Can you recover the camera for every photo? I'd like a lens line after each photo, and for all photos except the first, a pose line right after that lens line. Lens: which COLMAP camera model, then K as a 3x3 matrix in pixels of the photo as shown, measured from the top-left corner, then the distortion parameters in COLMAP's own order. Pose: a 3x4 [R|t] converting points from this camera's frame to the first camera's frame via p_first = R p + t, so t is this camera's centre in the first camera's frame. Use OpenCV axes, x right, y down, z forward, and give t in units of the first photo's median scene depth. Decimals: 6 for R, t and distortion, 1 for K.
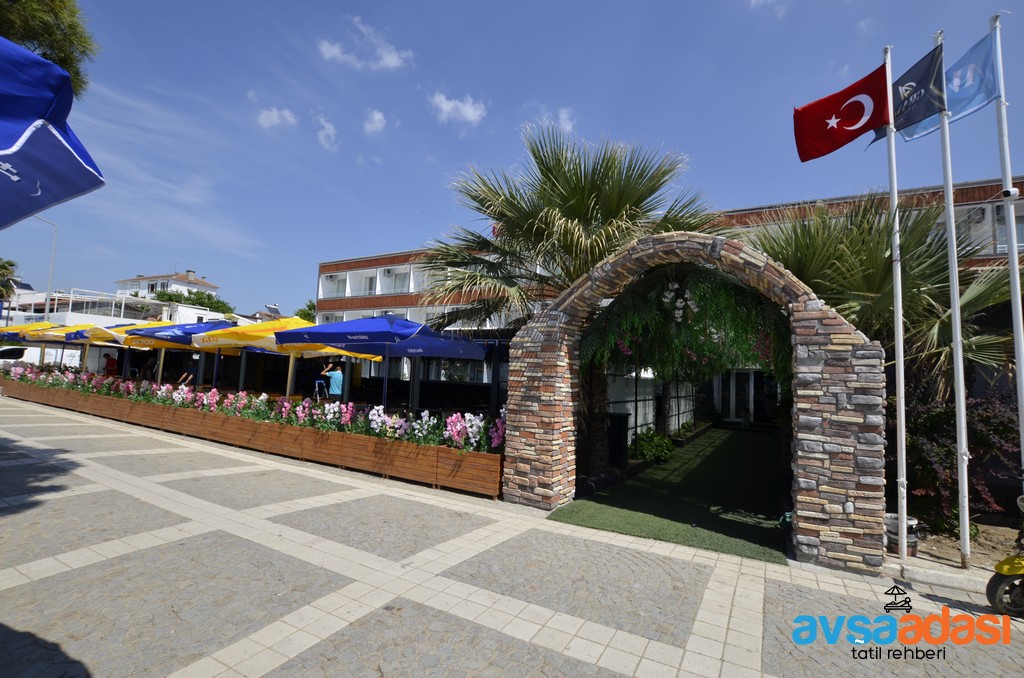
lens RADIAL K [[452.4, 0, 508.8], [0, 452.4, 346.3], [0, 0, 1]] dist [-0.038875, 0.008785]
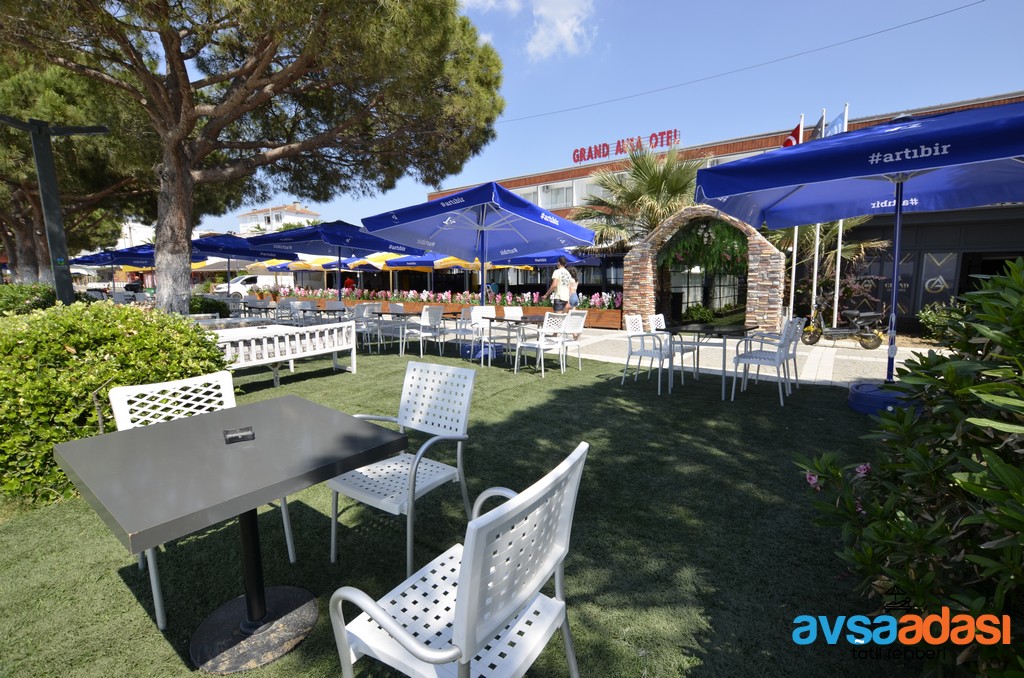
lens RADIAL K [[452.4, 0, 517.0], [0, 452.4, 336.4], [0, 0, 1]] dist [-0.038875, 0.008785]
pose [[0.992187, -0.035056, -0.119729, -0.255163], [0.056482, 0.981942, 0.180554, -0.058281], [0.111238, -0.185906, 0.976251, -1.206983]]
